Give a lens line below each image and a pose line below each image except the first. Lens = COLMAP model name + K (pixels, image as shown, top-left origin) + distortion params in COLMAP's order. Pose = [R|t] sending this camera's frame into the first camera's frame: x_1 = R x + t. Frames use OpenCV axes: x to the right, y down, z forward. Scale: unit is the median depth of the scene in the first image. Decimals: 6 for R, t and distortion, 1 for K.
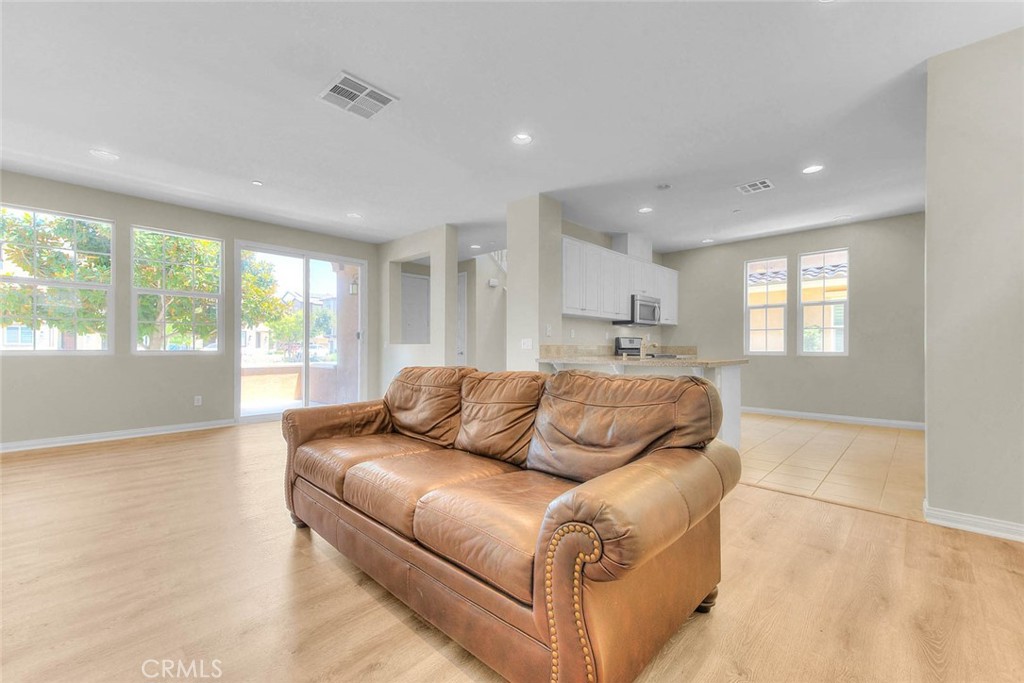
lens RADIAL K [[416.0, 0, 515.1], [0, 416.0, 345.3], [0, 0, 1]] dist [-0.001223, -0.000496]
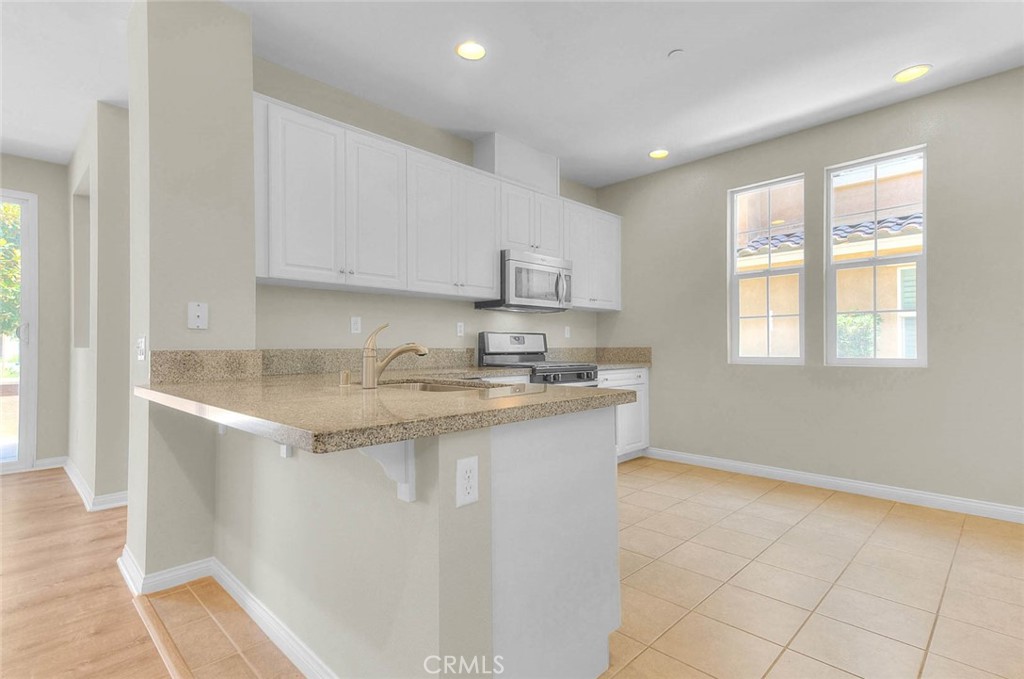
lens RADIAL K [[494.0, 0, 504.4], [0, 494.0, 345.9], [0, 0, 1]] dist [0.003480, 0.001346]
pose [[0.999700, -0.002635, -0.024334, 0.286826], [0.002779, 0.999979, 0.005870, -0.005008], [0.024318, -0.005936, 0.999687, 0.364656]]
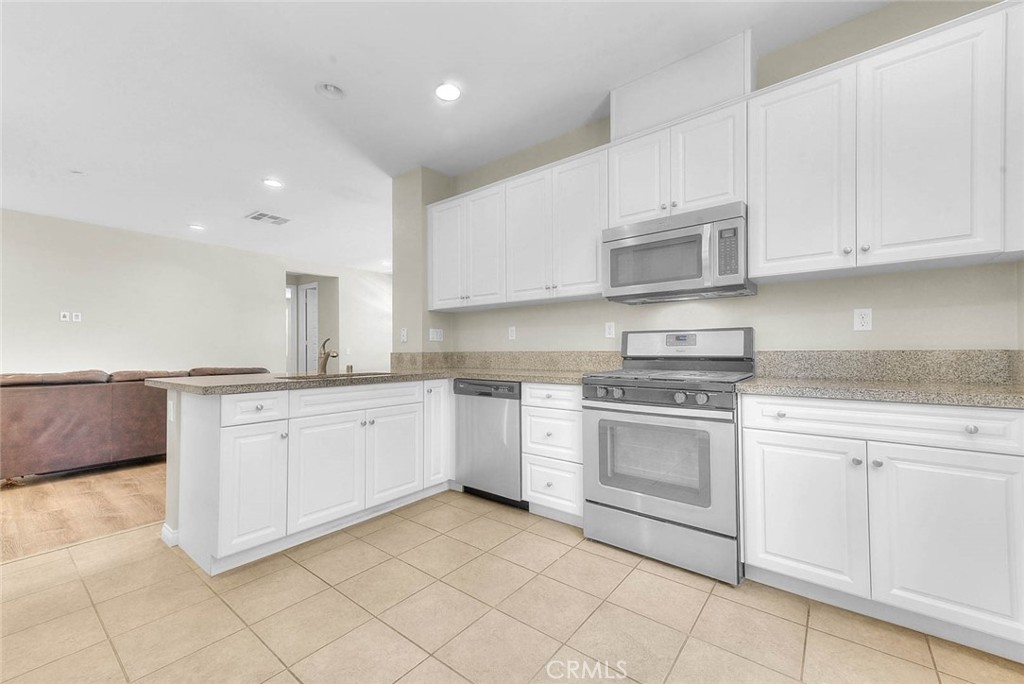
lens RADIAL K [[416.0, 0, 505.3], [0, 416.0, 346.9], [0, 0, 1]] dist [-0.001223, -0.000496]
pose [[0.084223, -0.007686, -0.996417, 0.669672], [0.015691, 0.999856, -0.006387, -0.002178], [0.996323, -0.015097, 0.084332, 0.821239]]
